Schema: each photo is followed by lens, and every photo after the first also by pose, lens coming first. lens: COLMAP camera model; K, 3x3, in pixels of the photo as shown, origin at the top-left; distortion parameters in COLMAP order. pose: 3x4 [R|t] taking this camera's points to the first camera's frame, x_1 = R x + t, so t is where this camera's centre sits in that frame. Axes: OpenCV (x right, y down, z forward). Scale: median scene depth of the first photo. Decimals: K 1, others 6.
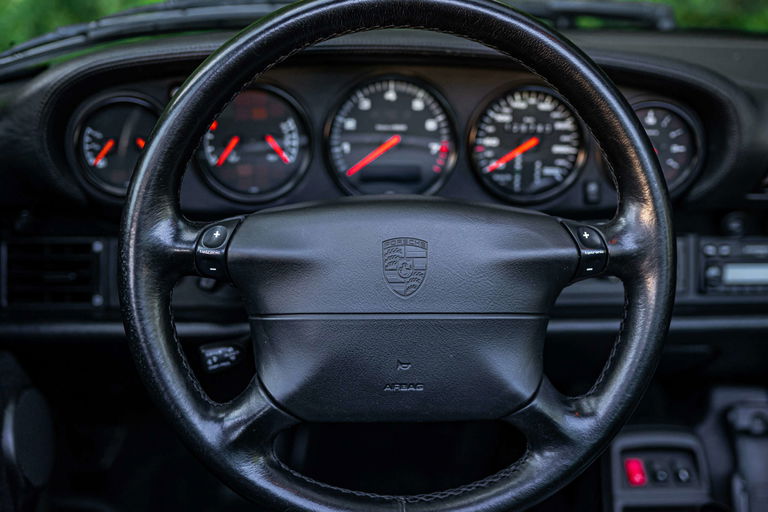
lens RADIAL K [[821.9, 0, 384.0], [0, 821.9, 256.0], [0, 0, 1]] dist [-0.058042, 0.034689]
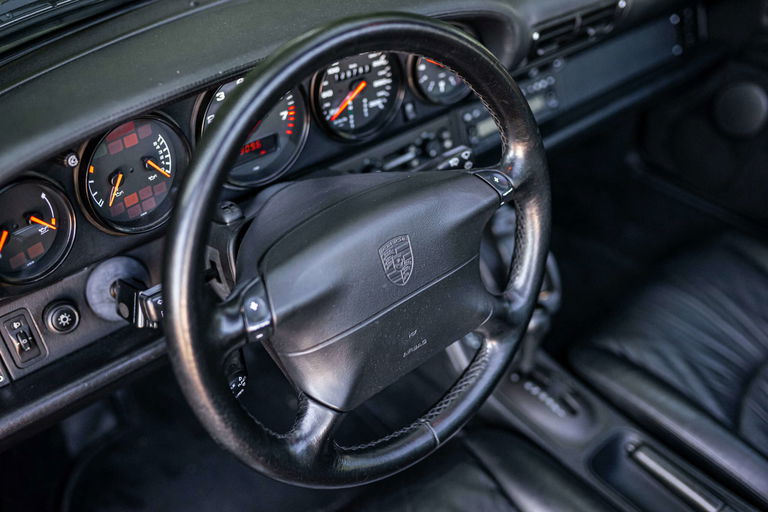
lens RADIAL K [[747.8, 0, 385.2], [0, 747.8, 256.8], [0, 0, 1]] dist [-0.058851, 0.083528]
pose [[0.792731, -0.388689, 0.469572, -0.368748], [0.230040, 0.904130, 0.360042, -0.288854], [-0.564499, -0.177397, 0.806146, 0.112357]]
